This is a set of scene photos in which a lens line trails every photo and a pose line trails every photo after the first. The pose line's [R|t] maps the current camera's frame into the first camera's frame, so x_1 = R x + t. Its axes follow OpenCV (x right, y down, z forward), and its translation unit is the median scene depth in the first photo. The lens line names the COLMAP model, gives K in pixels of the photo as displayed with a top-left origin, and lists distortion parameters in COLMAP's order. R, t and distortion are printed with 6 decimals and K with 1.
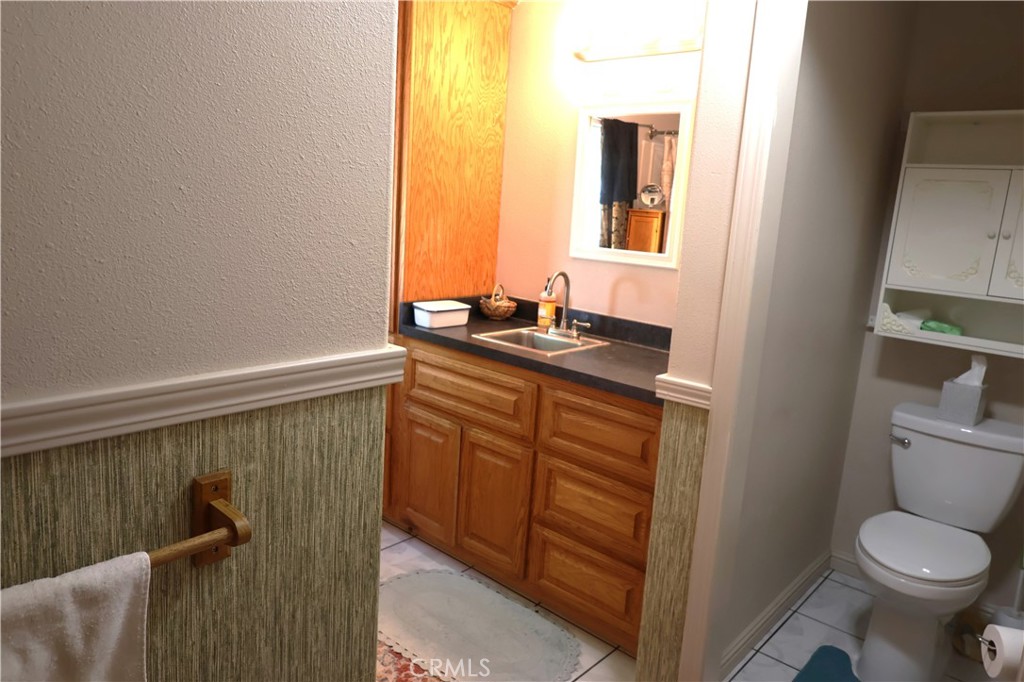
lens RADIAL K [[663.9, 0, 509.3], [0, 663.9, 334.6], [0, 0, 1]] dist [-0.000287, -0.000402]
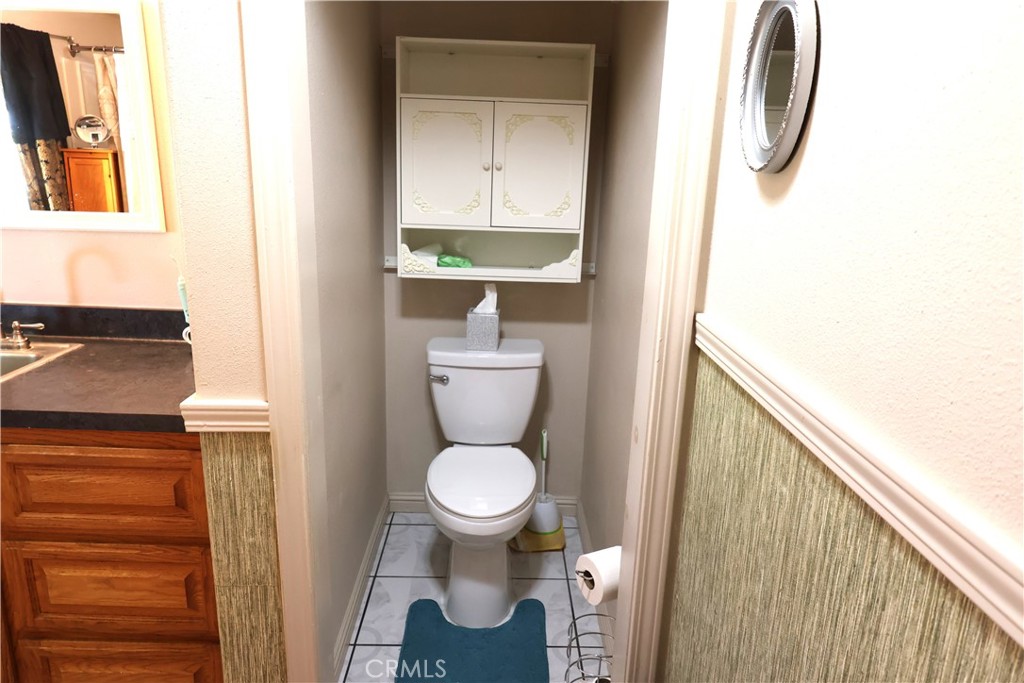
lens RADIAL K [[663.9, 0, 509.3], [0, 663.9, 335.1], [0, 0, 1]] dist [-0.000287, -0.000402]
pose [[0.729062, -0.211588, 0.650921, 0.026802], [0.148880, 0.977271, 0.150919, -0.041054], [-0.668059, -0.013120, 0.743992, 0.186678]]
